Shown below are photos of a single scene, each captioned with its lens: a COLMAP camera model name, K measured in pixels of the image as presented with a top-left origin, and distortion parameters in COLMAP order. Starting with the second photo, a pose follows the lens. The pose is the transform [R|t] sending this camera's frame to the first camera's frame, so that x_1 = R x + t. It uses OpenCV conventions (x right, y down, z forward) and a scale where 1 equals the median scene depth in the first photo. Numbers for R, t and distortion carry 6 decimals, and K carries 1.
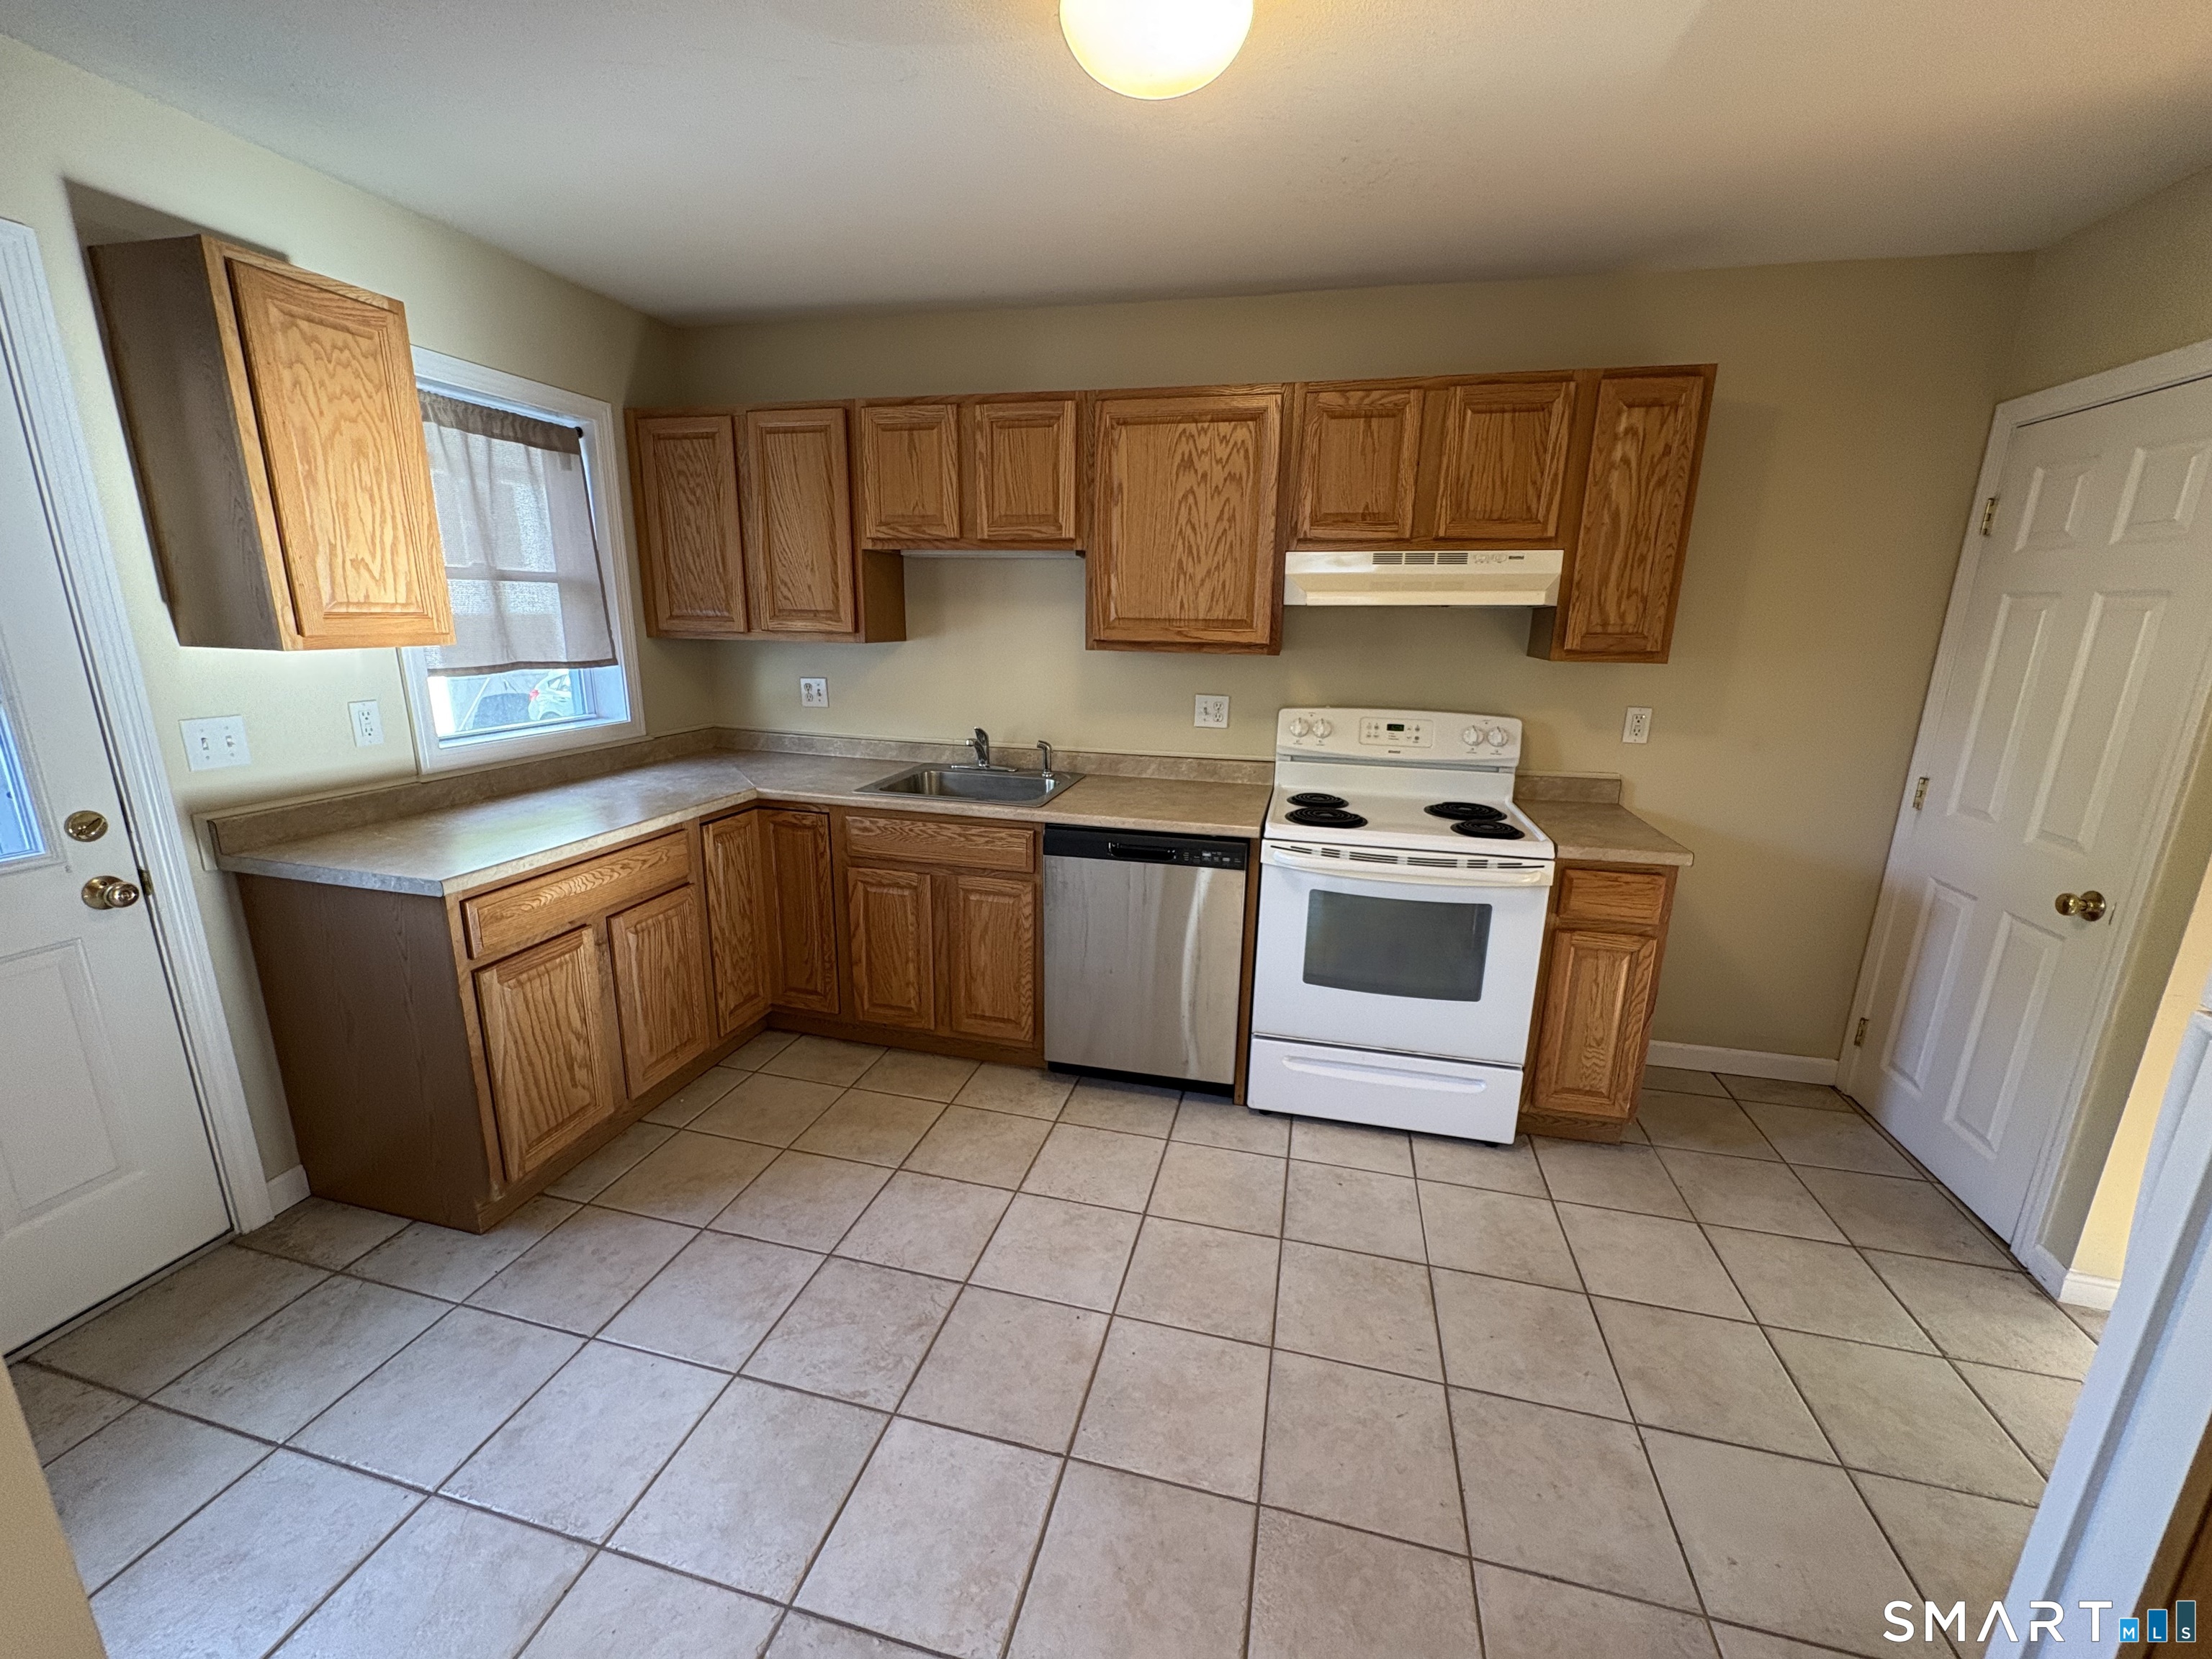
lens RADIAL K [[881.4, 0, 1111.6], [0, 881.4, 825.8], [0, 0, 1]] dist [-0.000247, 0.000171]
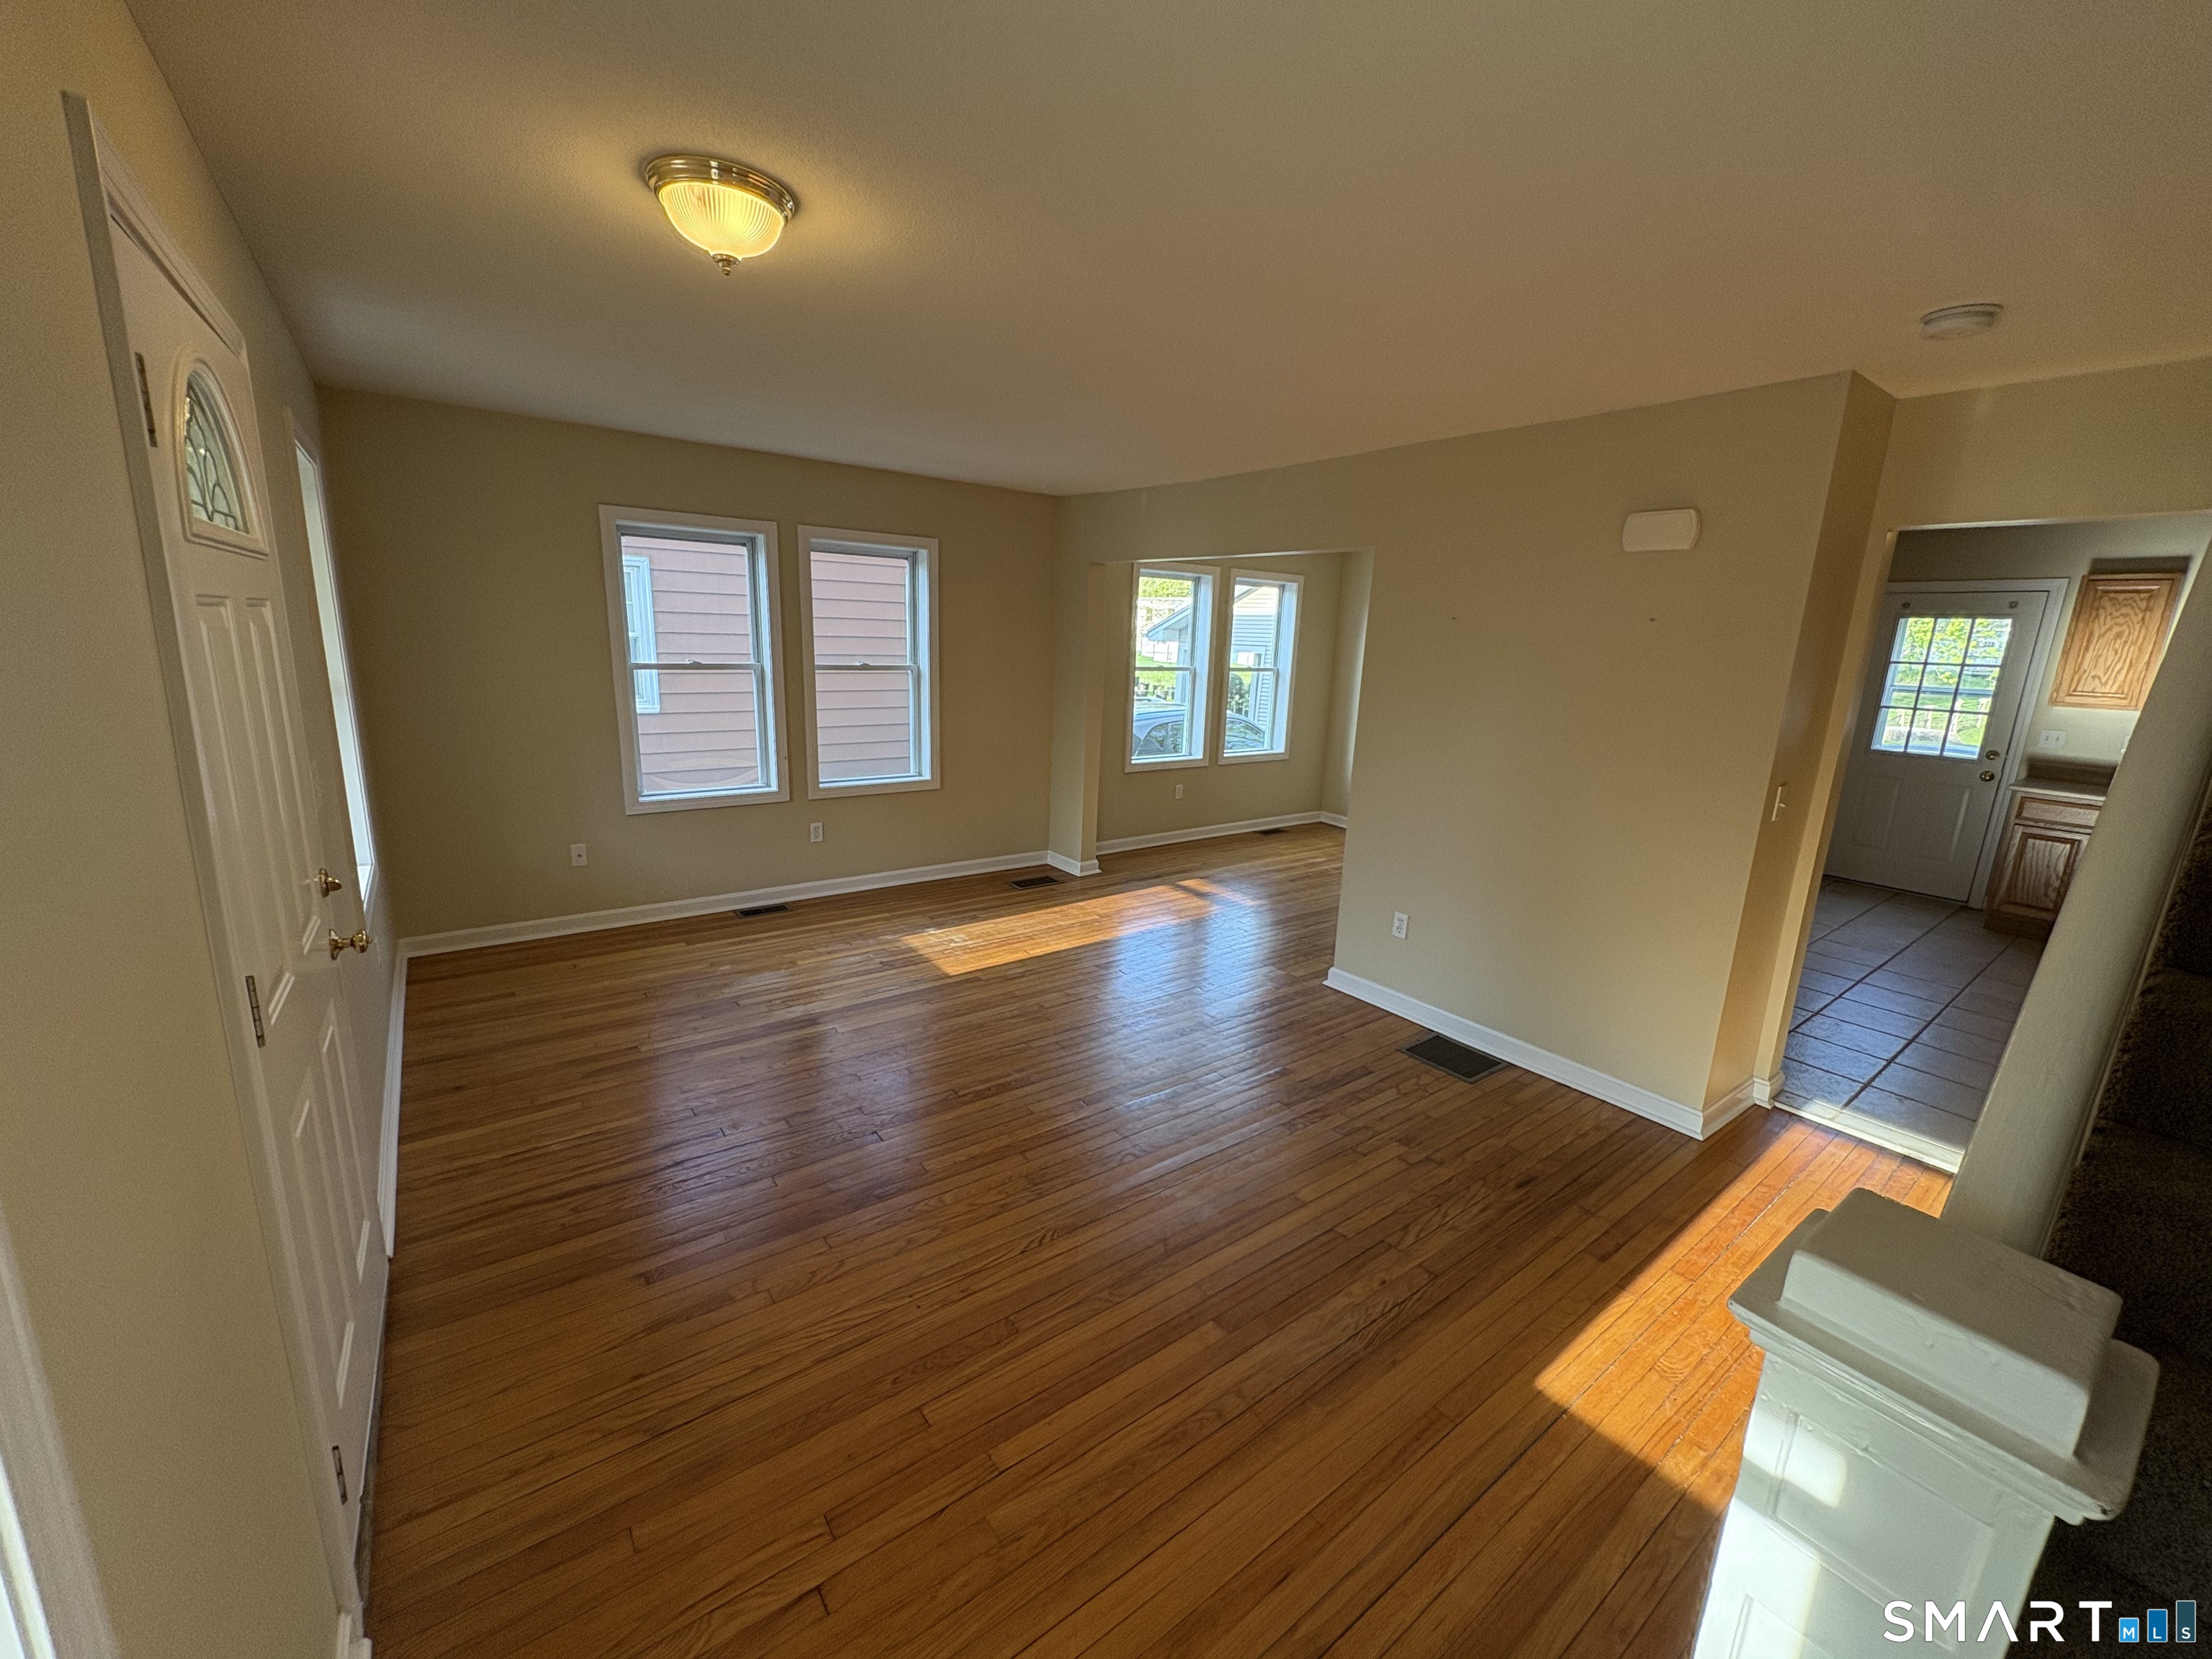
lens RADIAL K [[881.4, 0, 1101.6], [0, 881.4, 833.1], [0, 0, 1]] dist [-0.000247, 0.000171]
pose [[-0.631450, 0.146215, -0.761506, 2.329306], [-0.219294, 0.908297, 0.356241, -0.119637], [0.743761, 0.391942, -0.541480, 0.293363]]
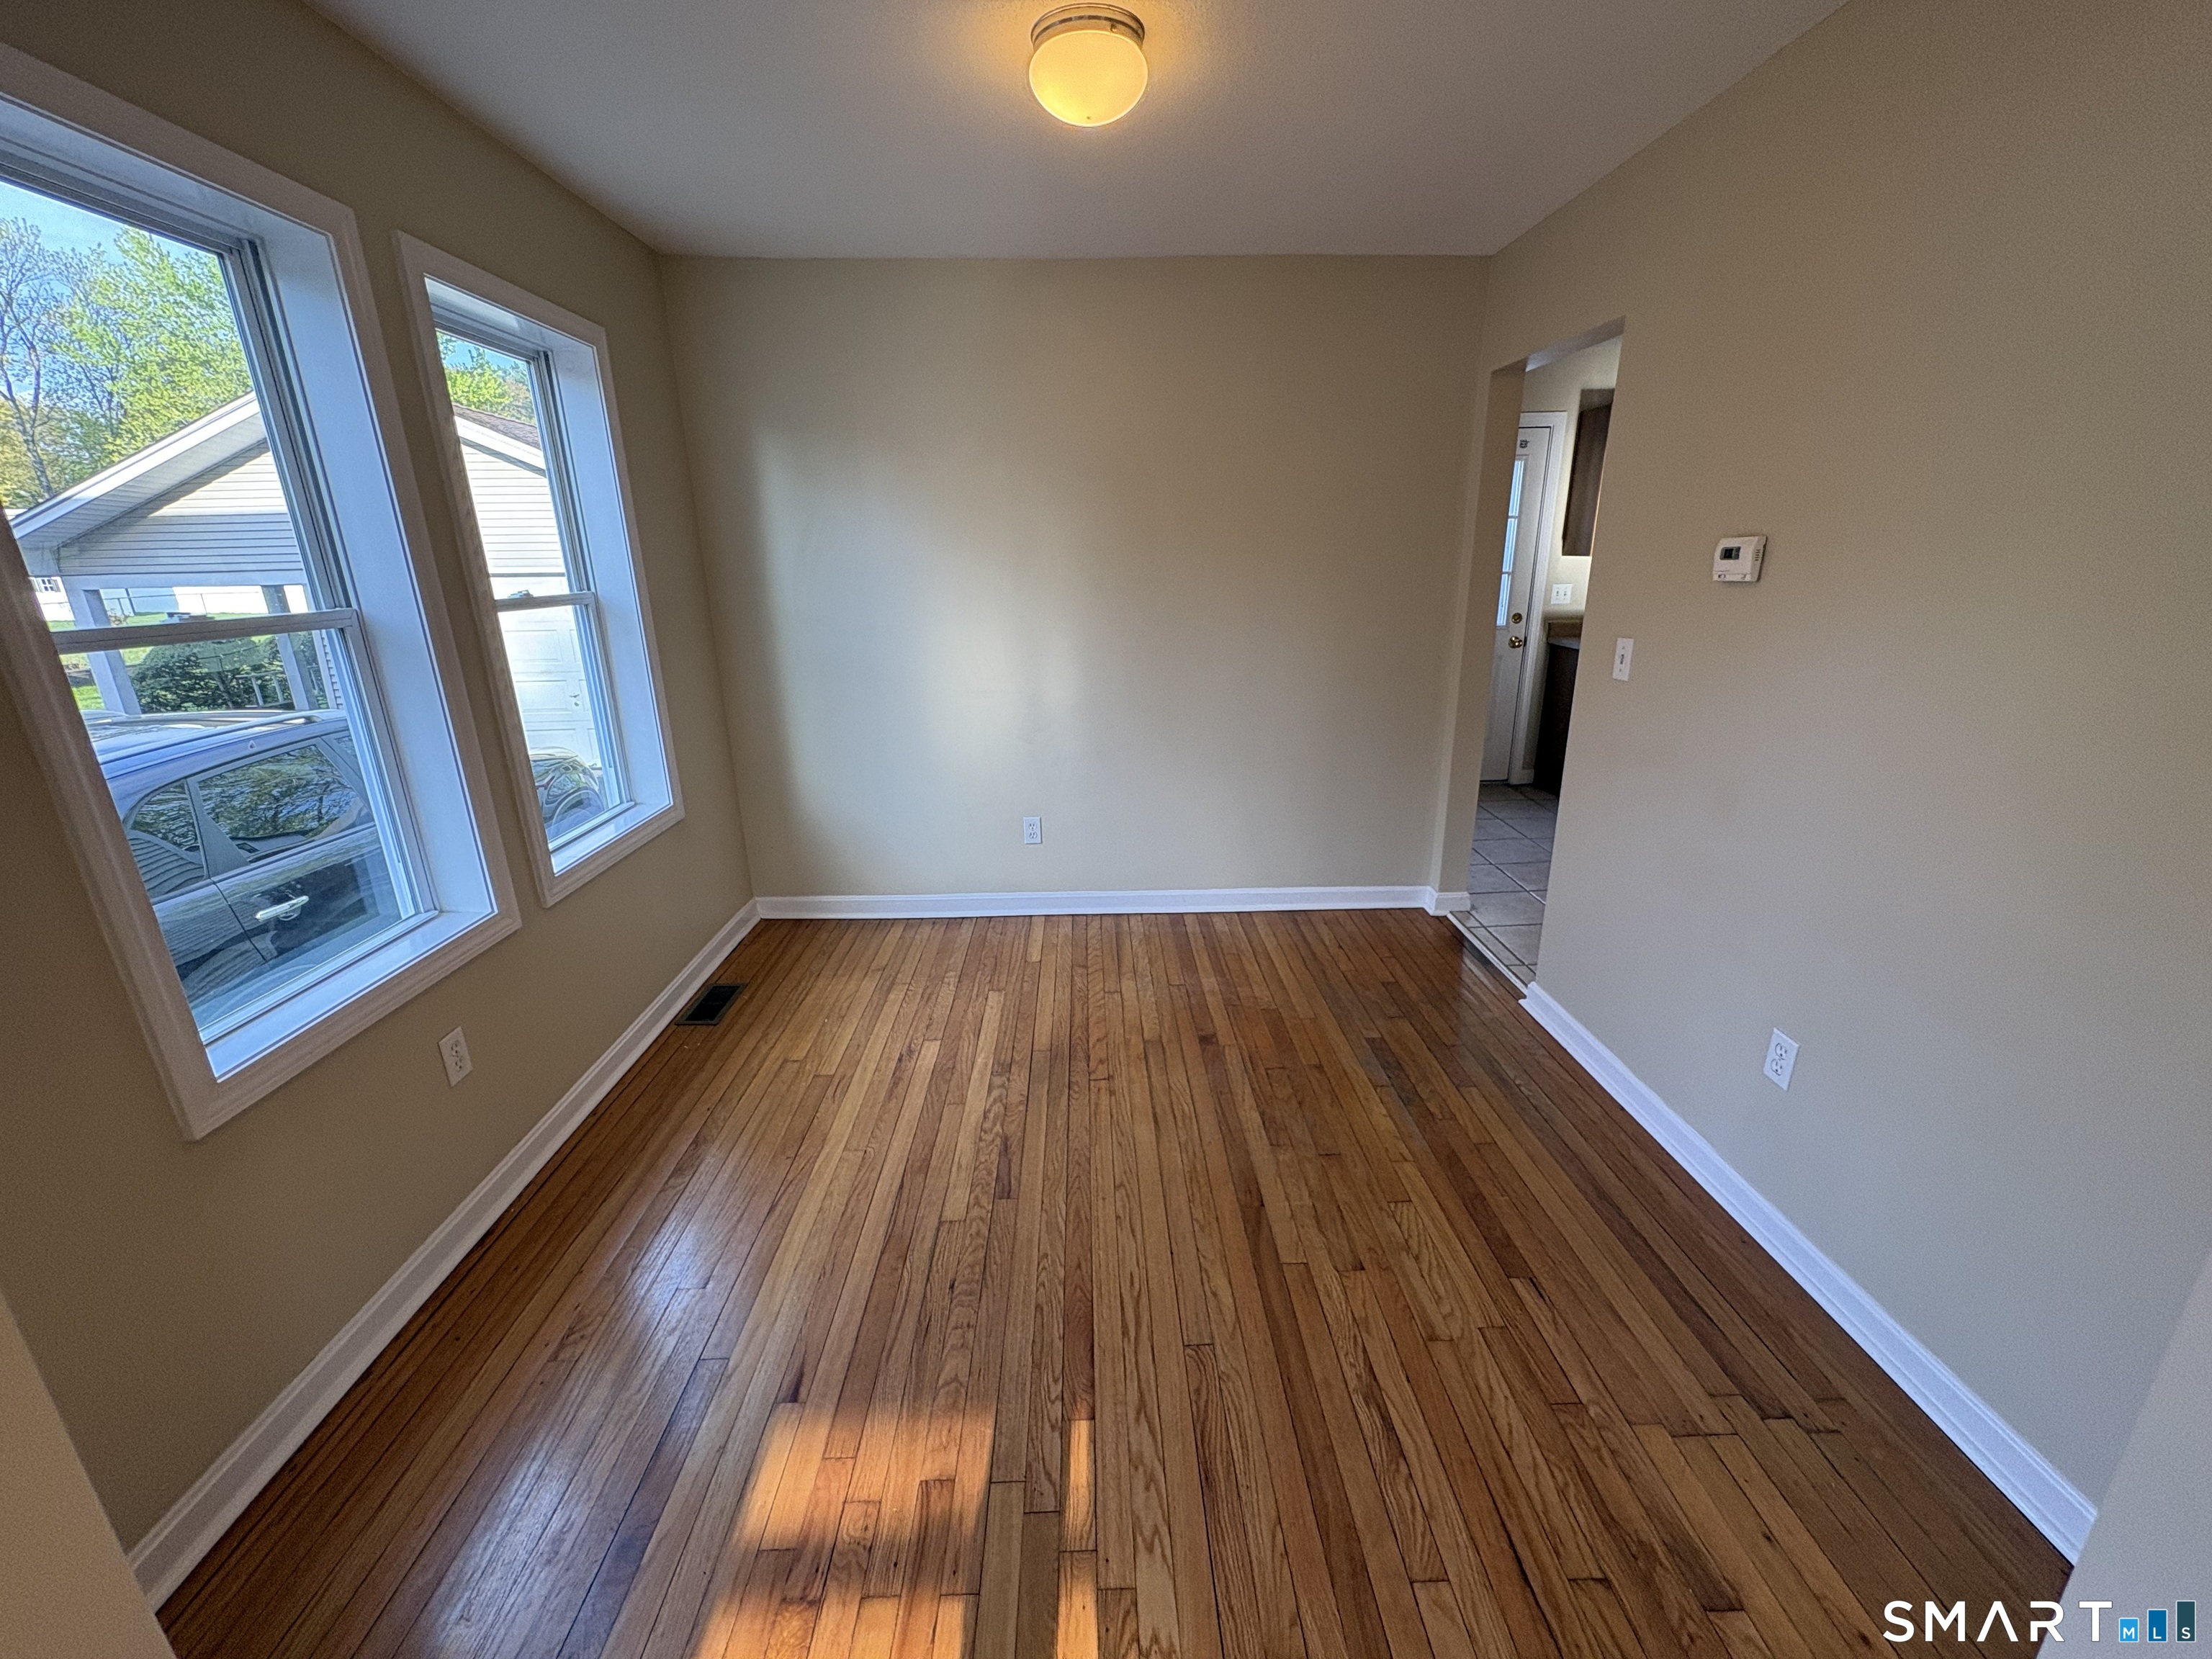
lens RADIAL K [[881.4, 0, 1110.1], [0, 881.4, 832.3], [0, 0, 1]] dist [-0.000247, 0.000171]
pose [[0.273048, 0.280688, -0.920141, 0.931430], [-0.204769, 0.951525, 0.229498, 0.192536], [0.939955, 0.125752, 0.317288, -0.760982]]
